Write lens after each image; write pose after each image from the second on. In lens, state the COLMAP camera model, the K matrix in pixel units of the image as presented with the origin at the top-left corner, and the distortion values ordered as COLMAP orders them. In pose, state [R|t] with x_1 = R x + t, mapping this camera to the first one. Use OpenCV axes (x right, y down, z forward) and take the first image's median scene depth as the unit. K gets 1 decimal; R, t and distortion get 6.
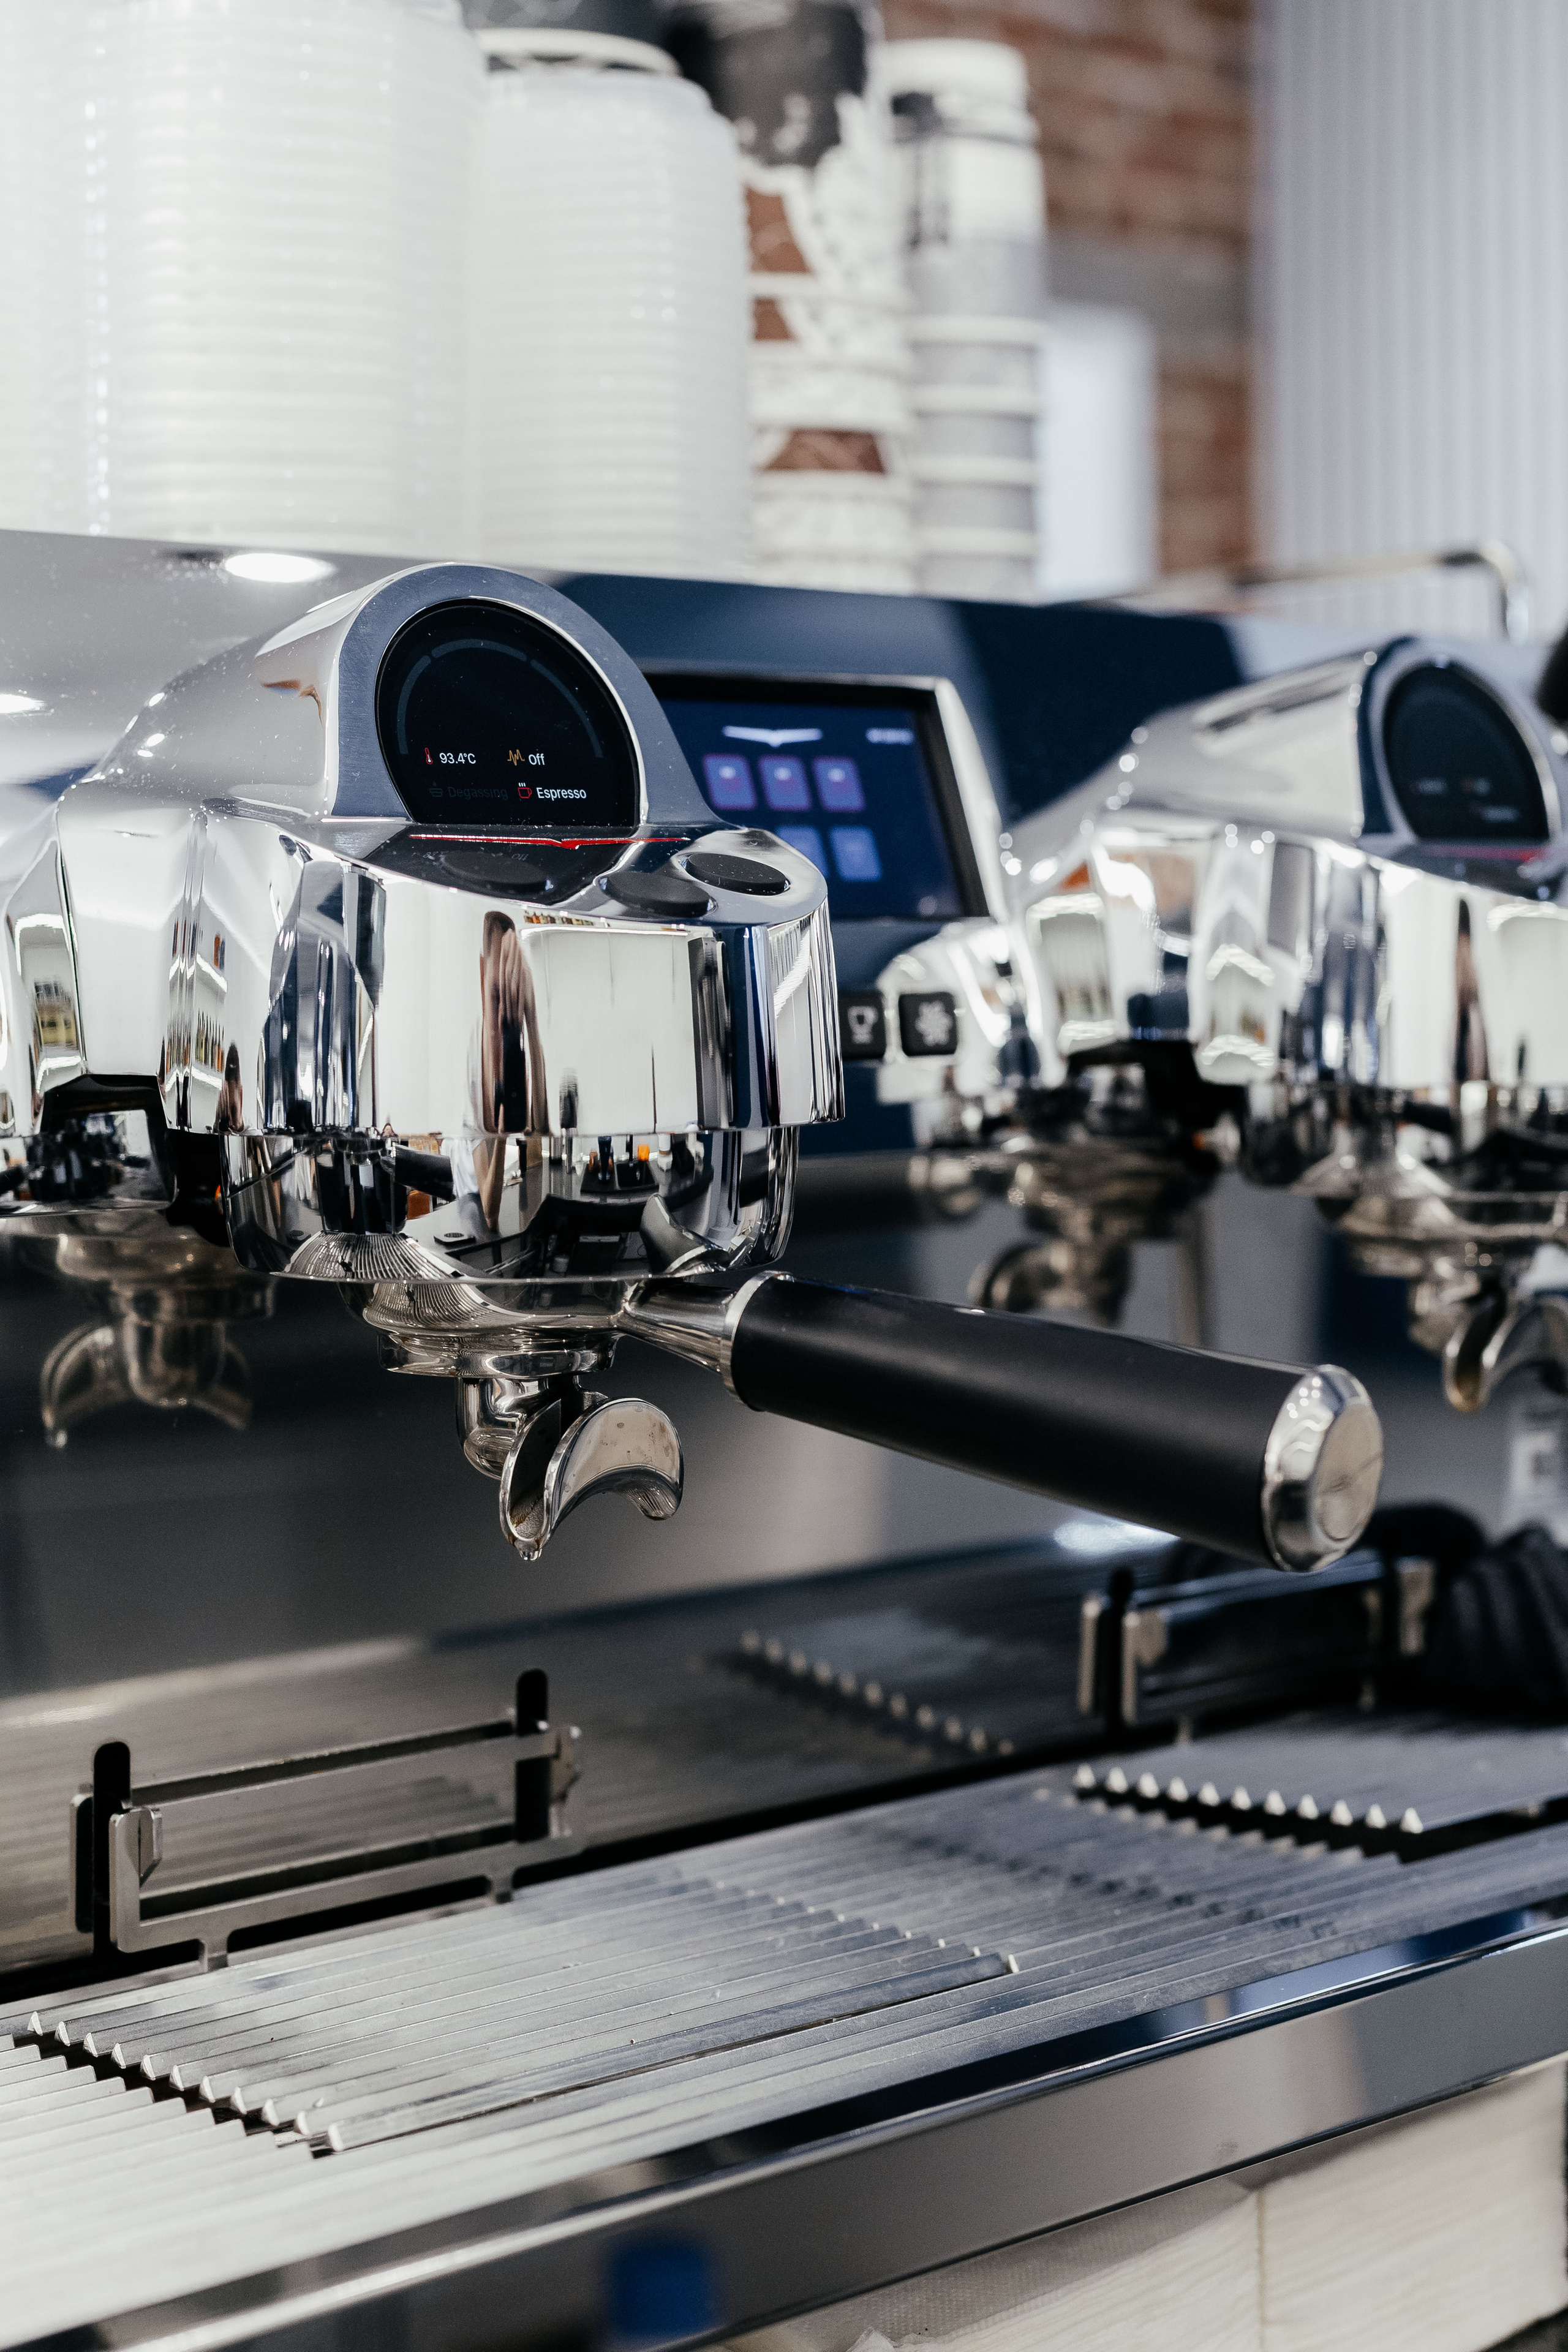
lens RADIAL K [[3268.2, 0, 784.0], [0, 3268.2, 1176.0], [0, 0, 1]] dist [-0.001767, 0.004328]
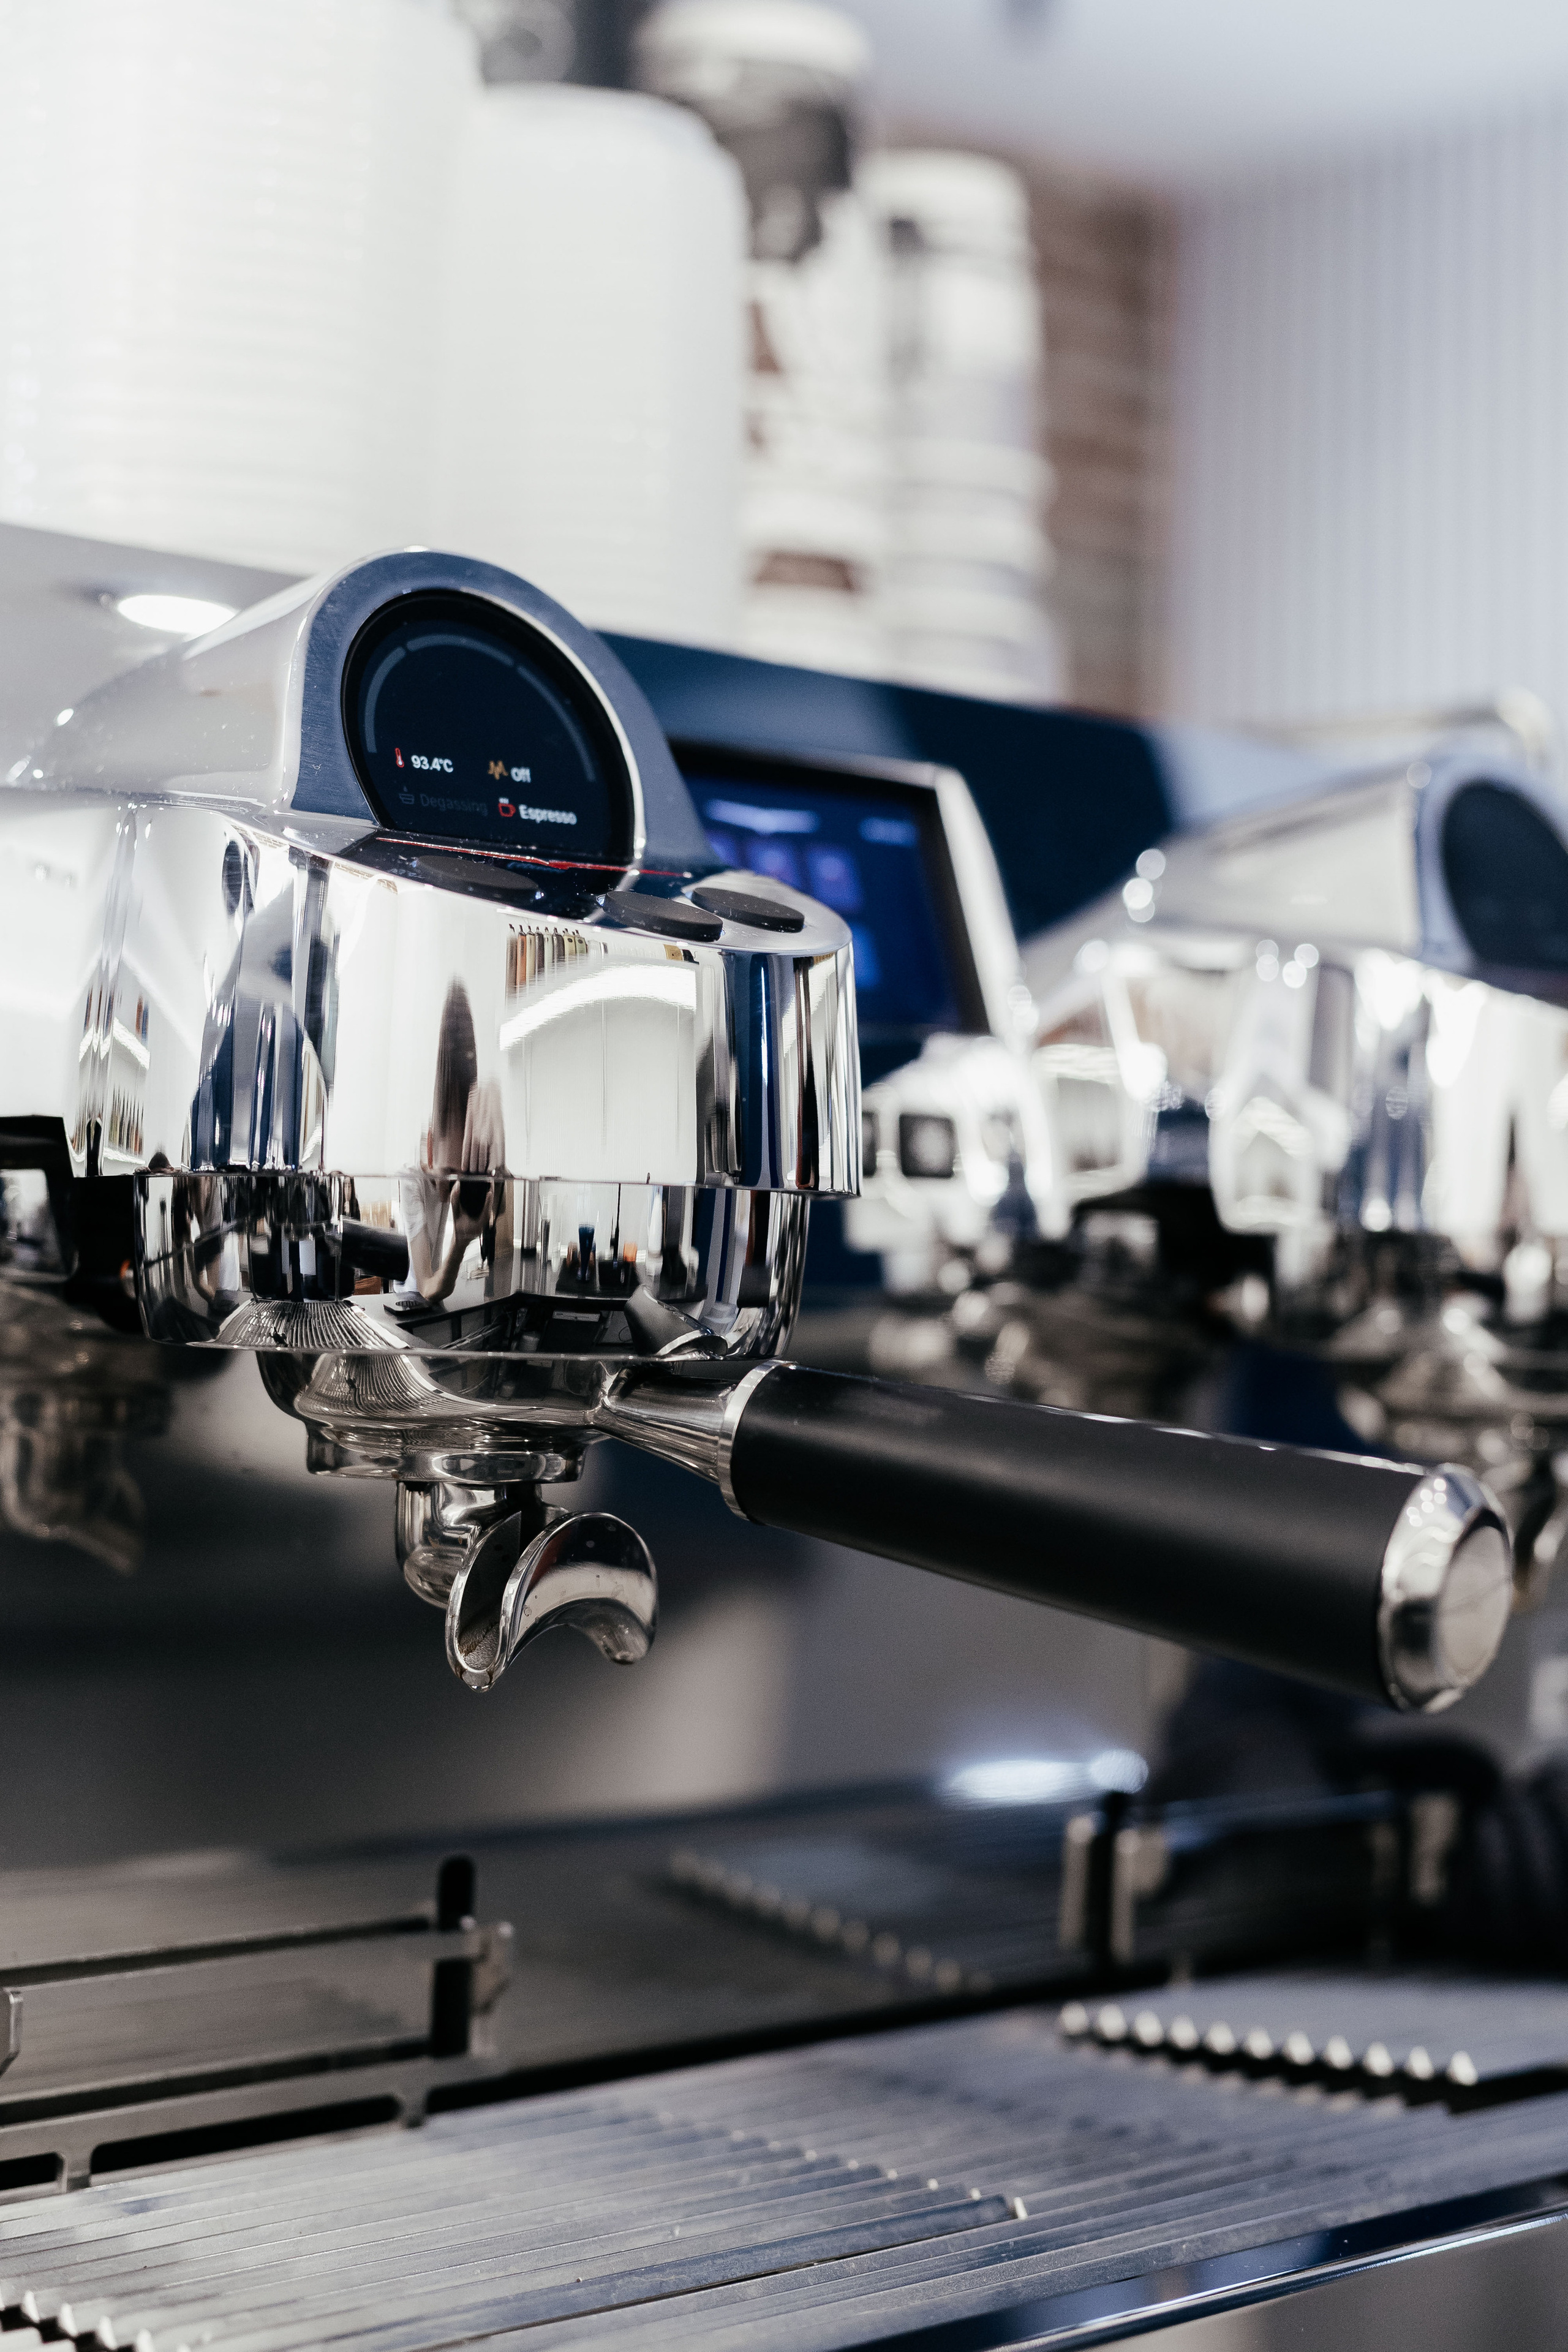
lens RADIAL K [[3332.0, 0, 735.5], [0, 3332.0, 1245.6], [0, 0, 1]] dist [-0.005646, -0.026415]
pose [[0.998858, 0.036663, 0.030634, -0.037616], [-0.034043, 0.996045, -0.082075, 0.062139], [-0.033522, 0.080938, 0.996155, 0.114362]]
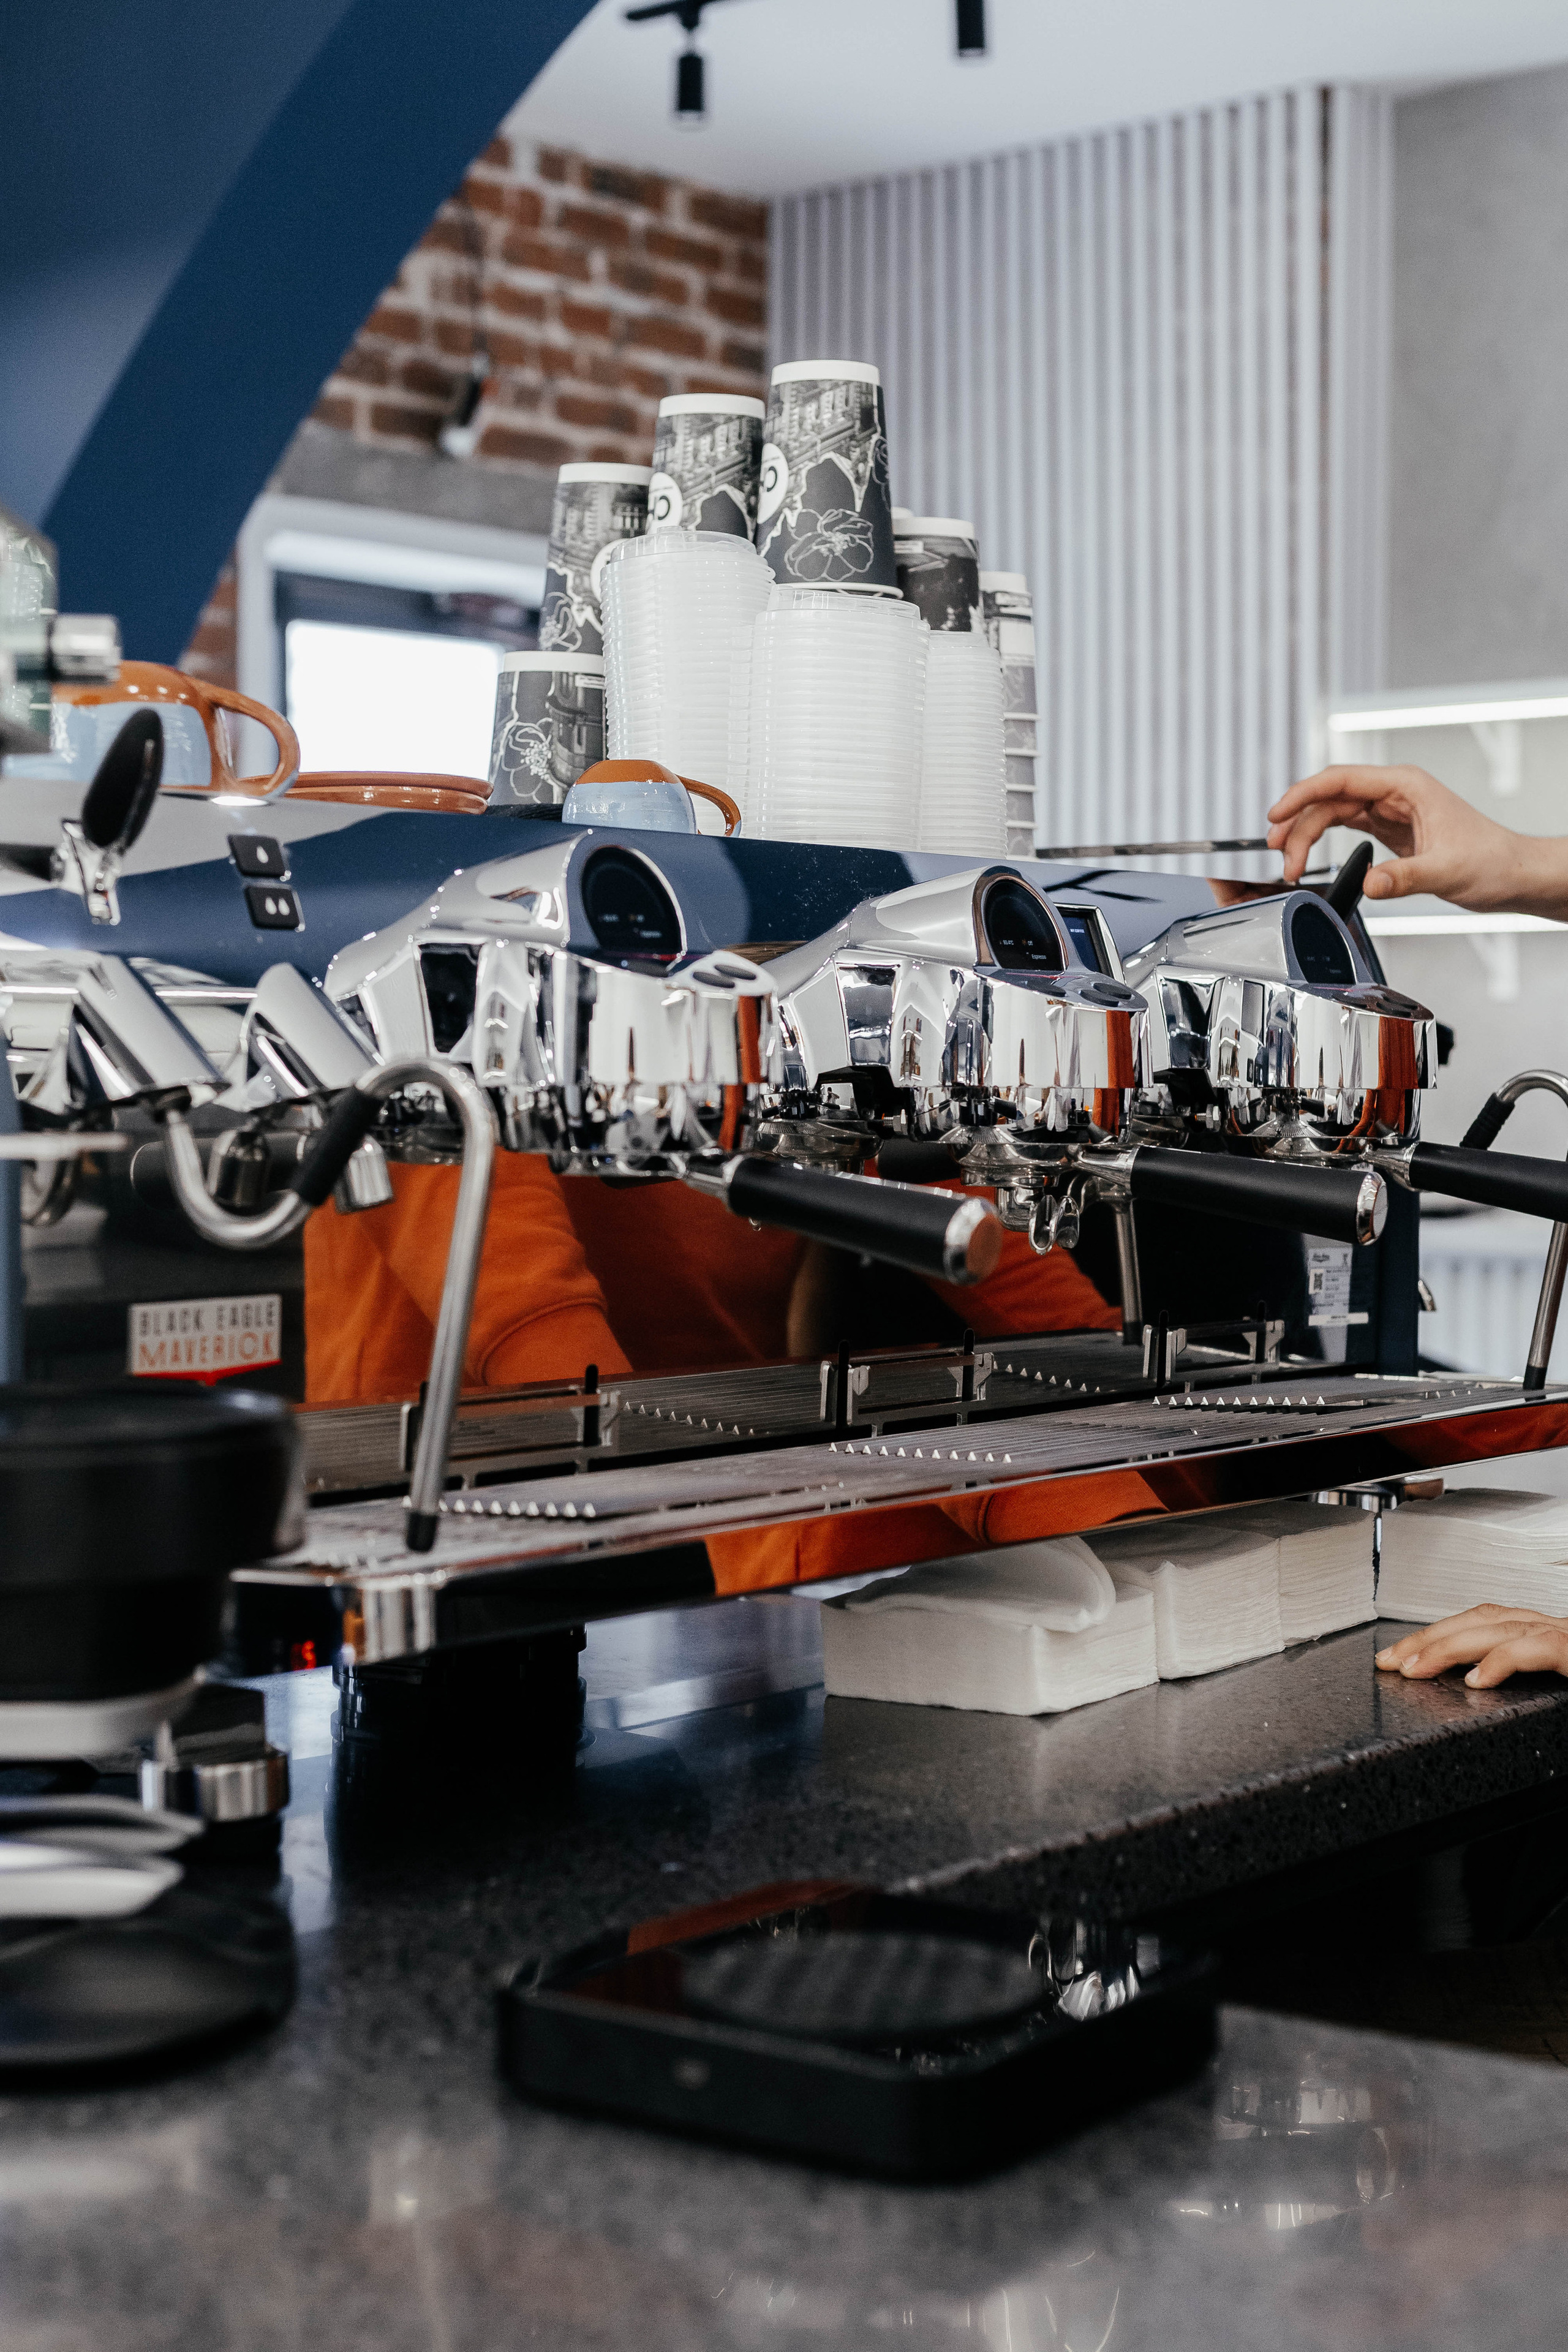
lens RADIAL K [[3268.2, 0, 784.0], [0, 3268.2, 1176.0], [0, 0, 1]] dist [-0.001767, 0.004328]
pose [[0.975432, 0.016038, 0.219714, -0.738579], [-0.006746, 0.999053, -0.042976, 0.144682], [-0.220195, 0.040438, 0.974617, -1.266909]]
